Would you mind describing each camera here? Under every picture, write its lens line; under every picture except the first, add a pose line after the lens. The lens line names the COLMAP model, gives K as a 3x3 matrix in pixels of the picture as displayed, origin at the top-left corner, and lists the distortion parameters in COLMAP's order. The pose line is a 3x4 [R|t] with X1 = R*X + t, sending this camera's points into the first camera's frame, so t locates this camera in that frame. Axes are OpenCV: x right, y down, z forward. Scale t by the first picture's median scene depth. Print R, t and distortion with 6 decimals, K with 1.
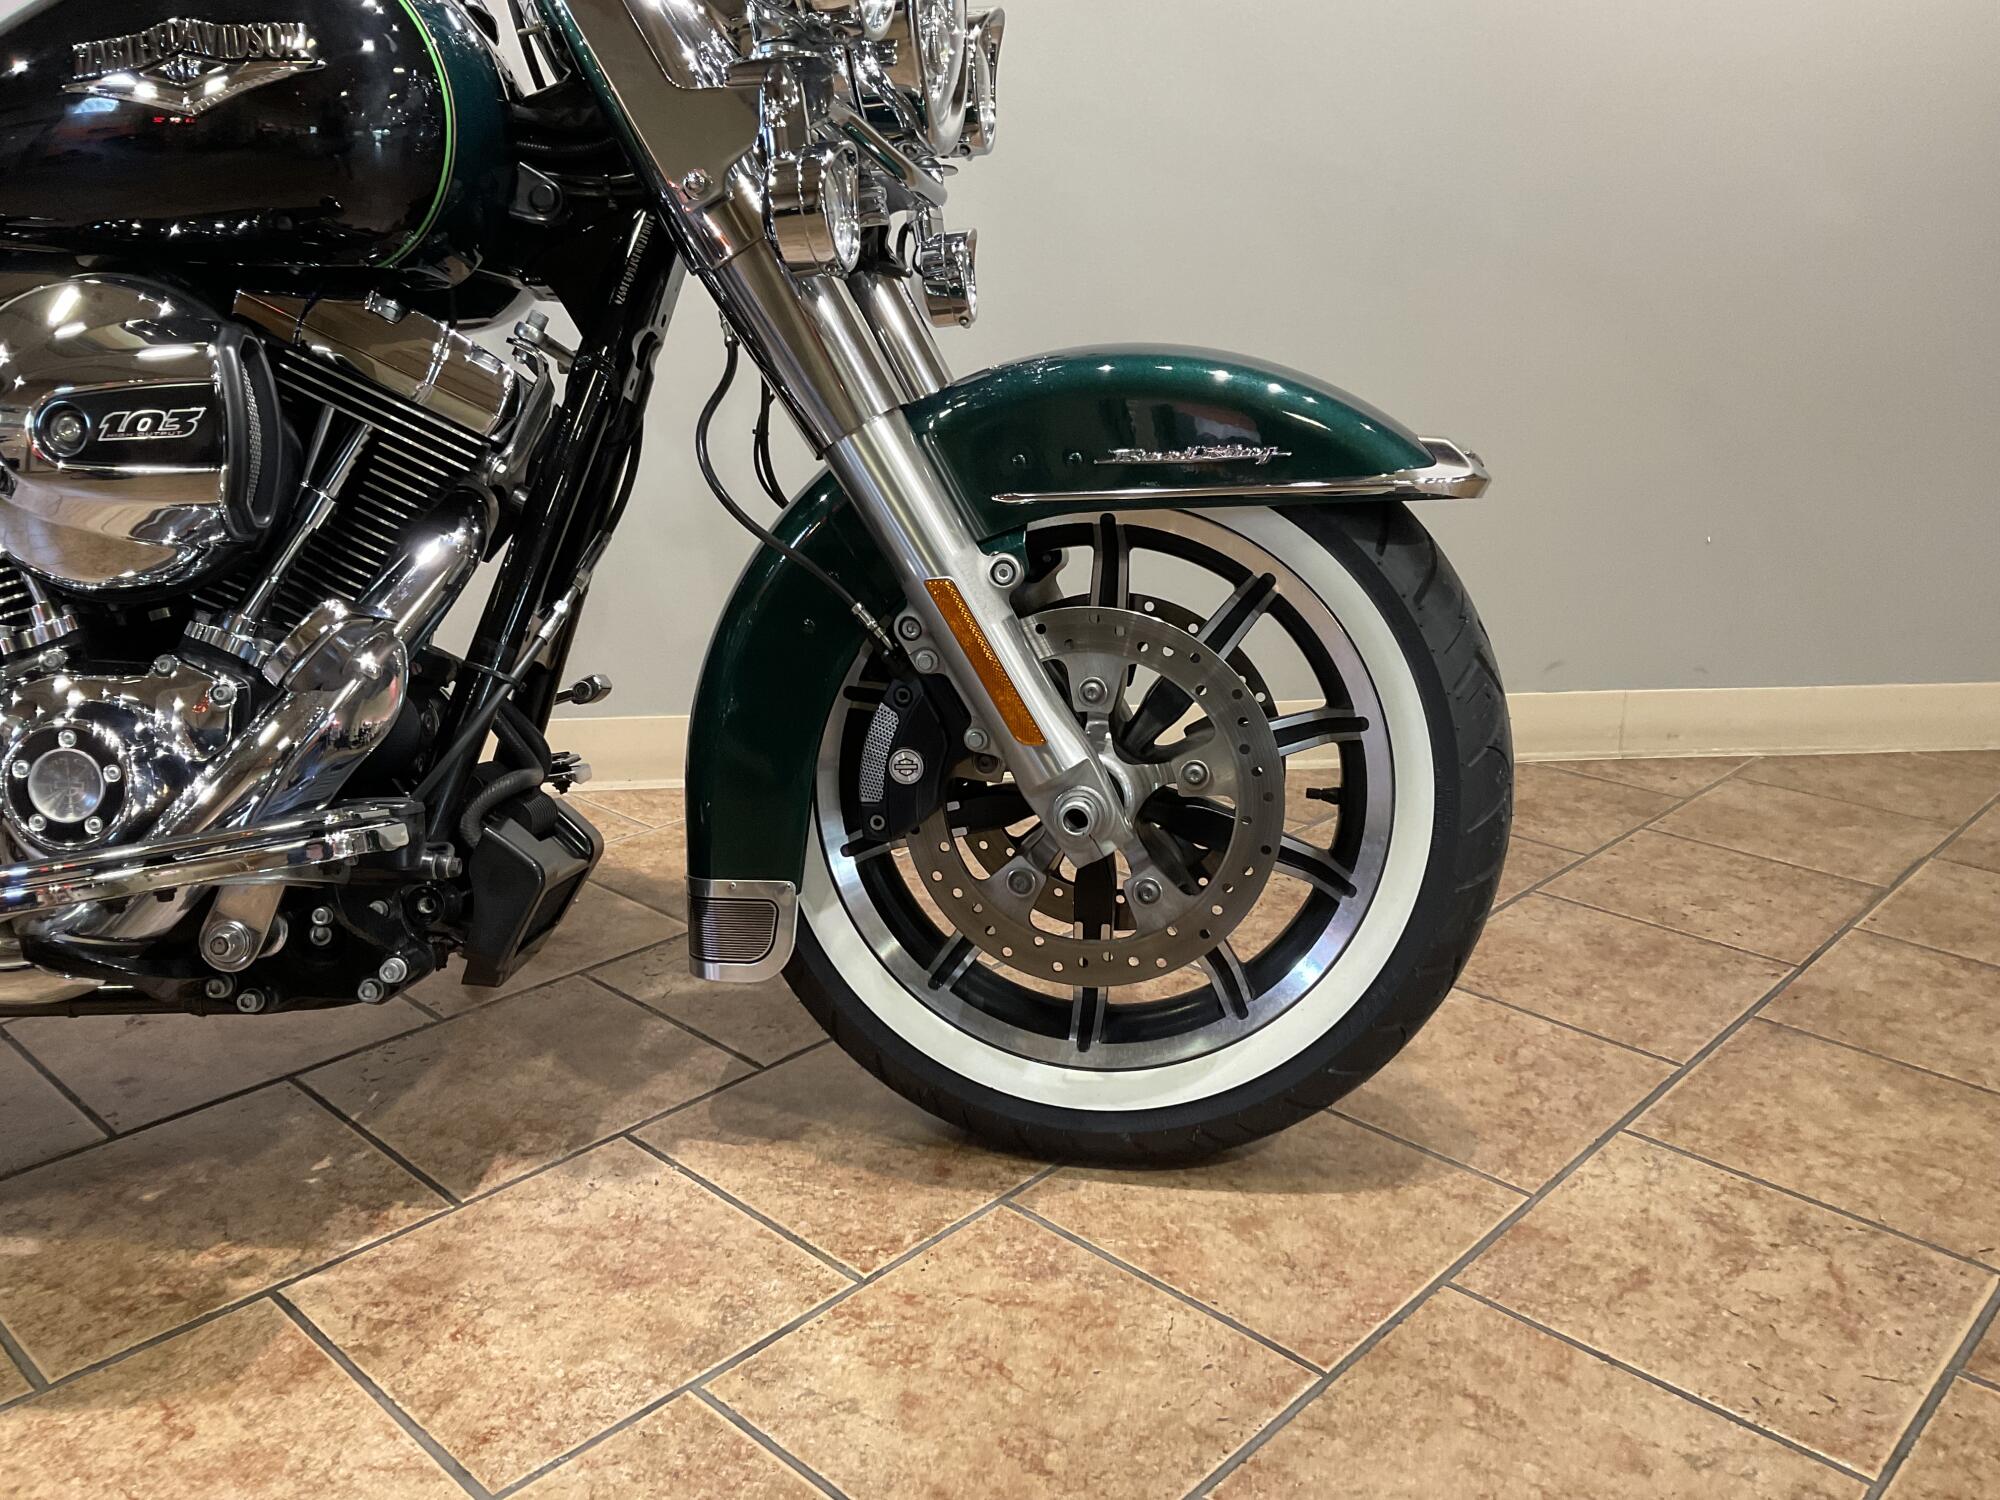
lens RADIAL K [[1656.5, 0, 1000.0], [0, 1656.5, 750.0], [0, 0, 1]] dist [0.064684, -0.121213]
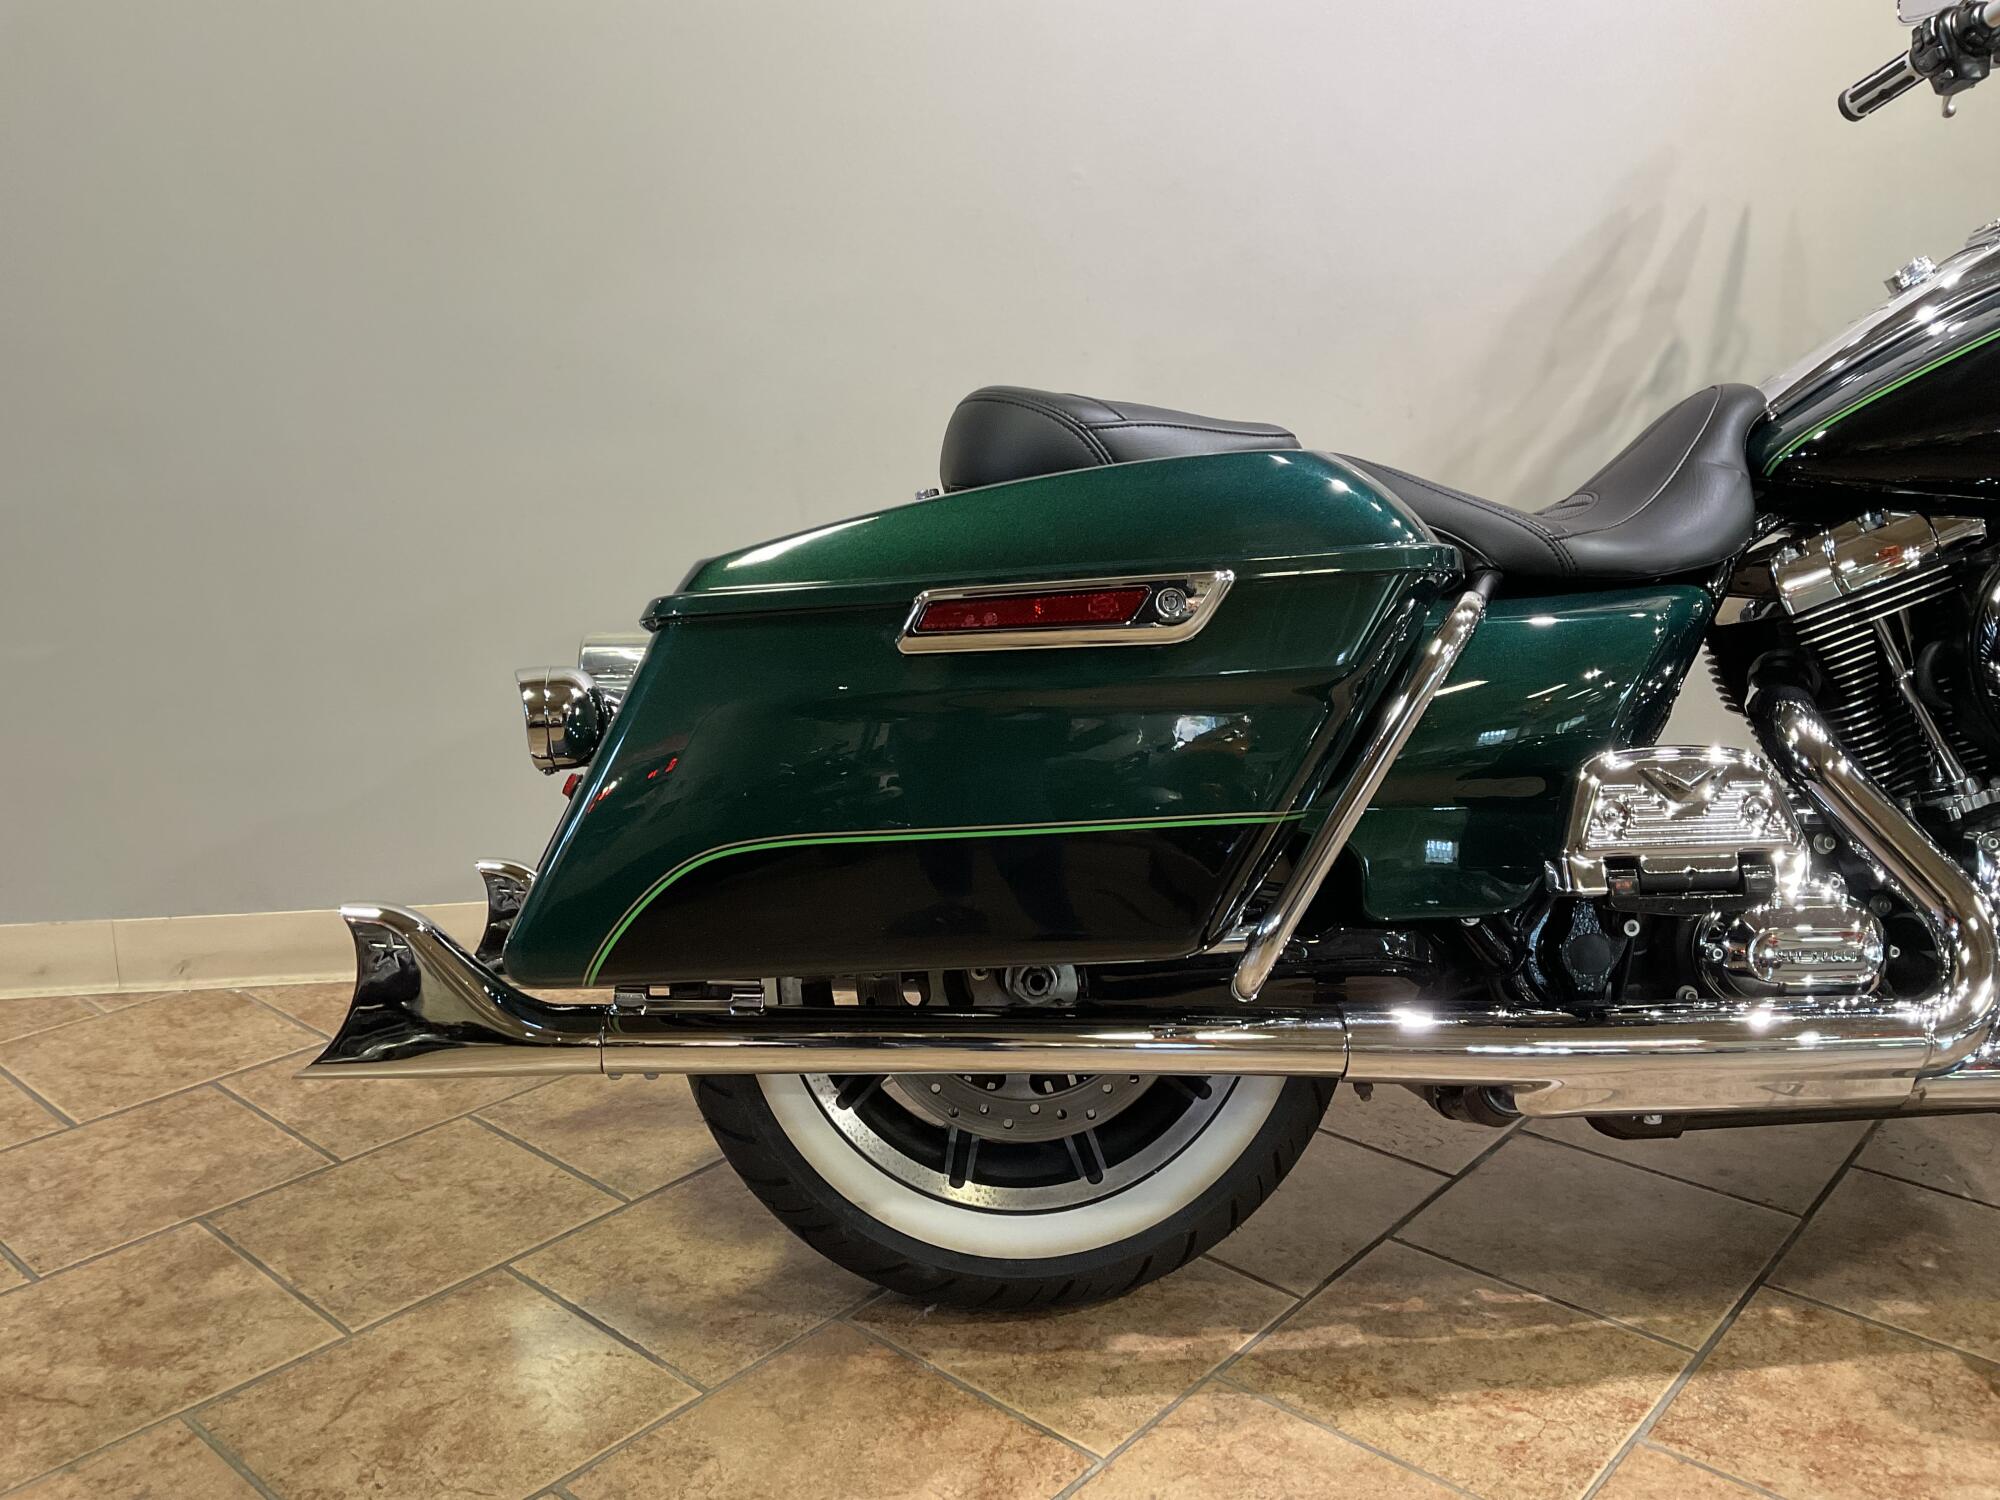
lens RADIAL K [[1656.5, 0, 1000.0], [0, 1656.5, 750.0], [0, 0, 1]] dist [0.064684, -0.121213]
pose [[0.998833, -0.016692, 0.045315, -1.300192], [0.019422, 0.997980, -0.060484, -0.043689], [-0.044214, 0.061293, 0.997140, -0.197223]]
